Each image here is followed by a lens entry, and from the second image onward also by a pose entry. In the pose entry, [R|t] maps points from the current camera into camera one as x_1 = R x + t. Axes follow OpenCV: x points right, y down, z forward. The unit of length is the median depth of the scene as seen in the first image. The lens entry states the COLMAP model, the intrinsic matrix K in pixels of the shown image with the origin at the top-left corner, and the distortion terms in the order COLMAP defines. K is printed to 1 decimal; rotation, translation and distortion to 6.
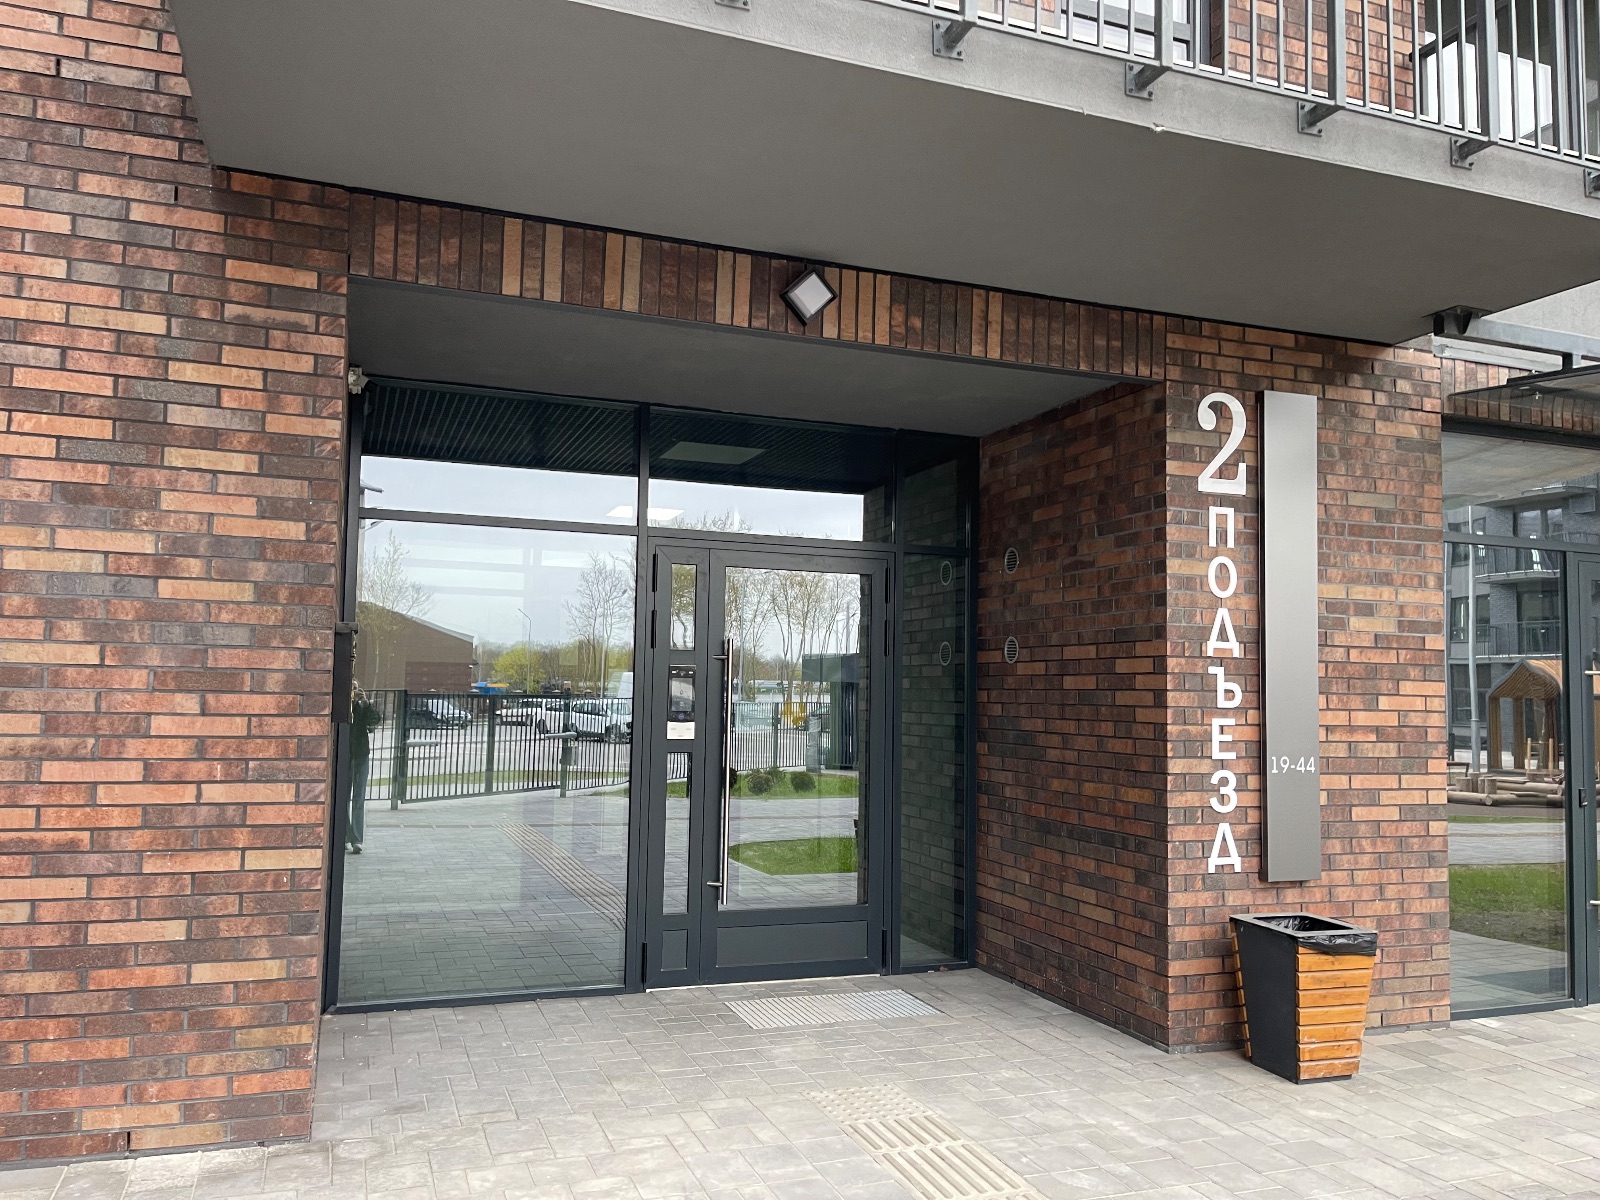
lens RADIAL K [[1211.4, 0, 798.6], [0, 1211.4, 596.7], [0, 0, 1]] dist [0.040277, -0.046306]
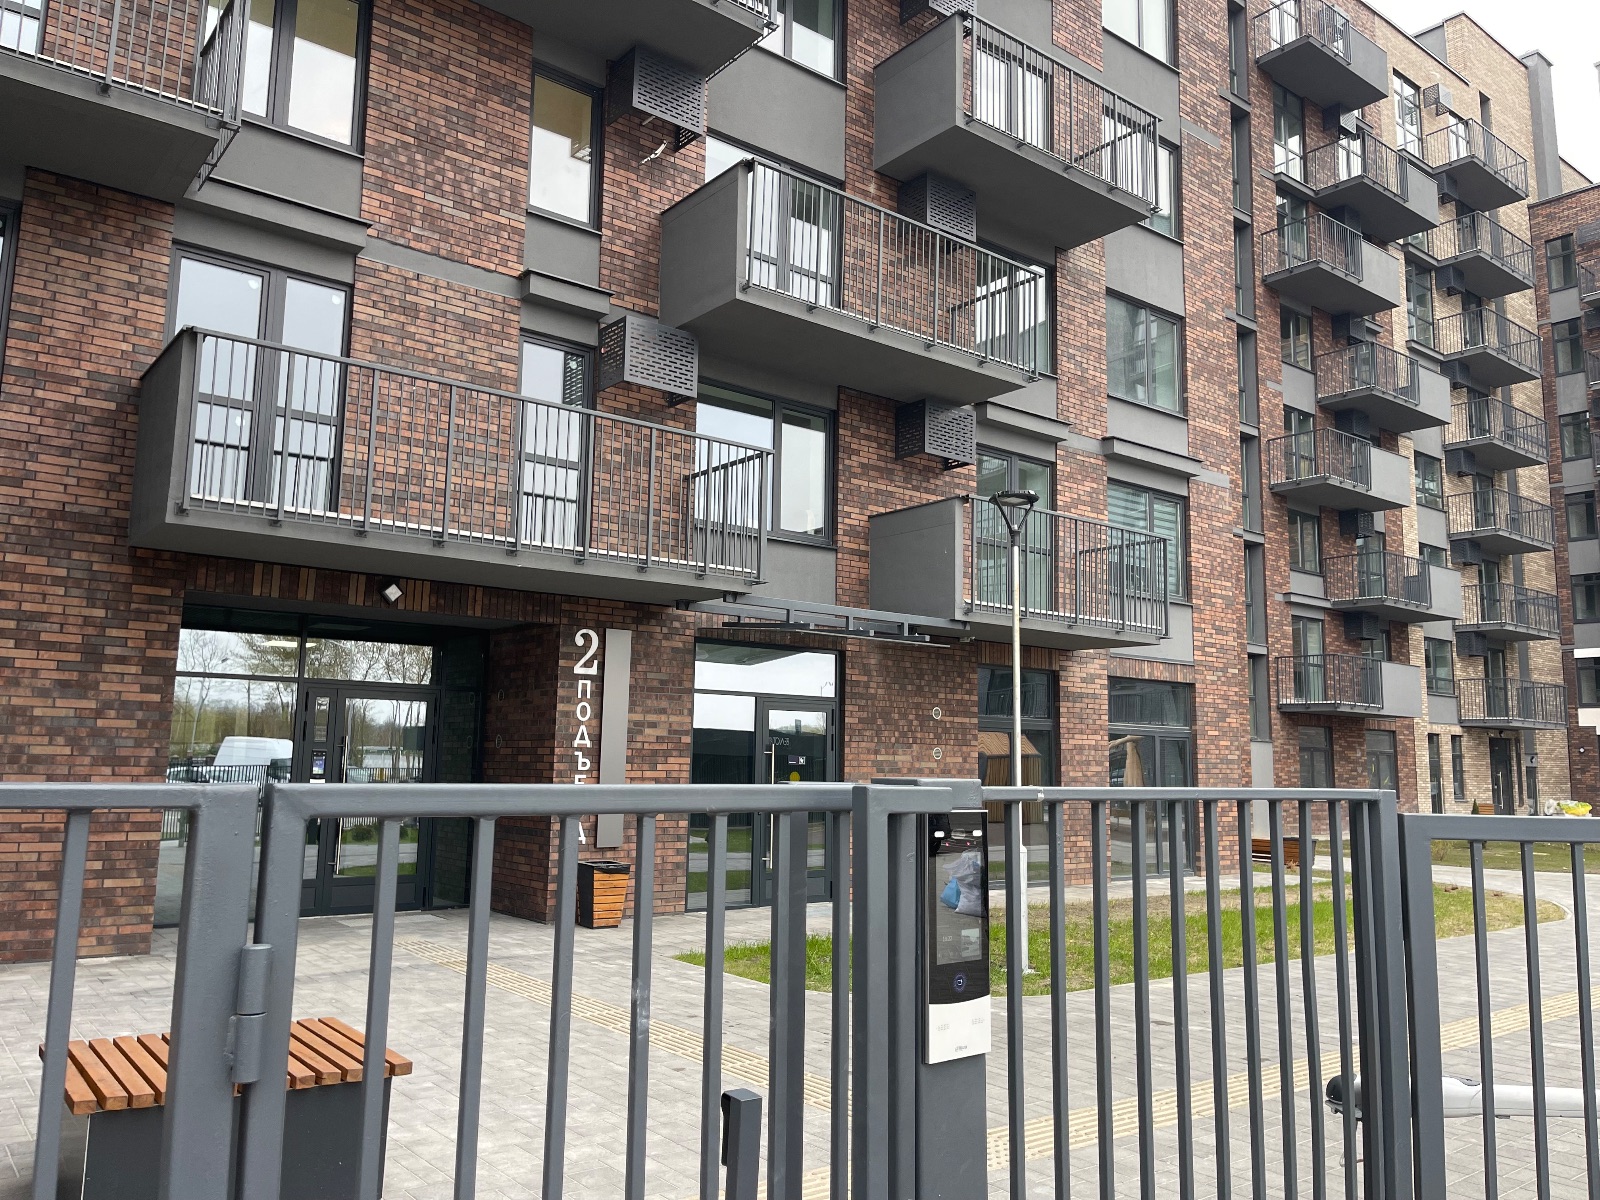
lens RADIAL K [[1211.4, 0, 803.7], [0, 1211.4, 585.6], [0, 0, 1]] dist [0.040277, -0.046306]
pose [[0.952954, 0.042100, 0.300177, 0.069300], [-0.023793, 0.997641, -0.064386, -0.148870], [-0.302179, 0.054215, 0.951708, -1.666652]]
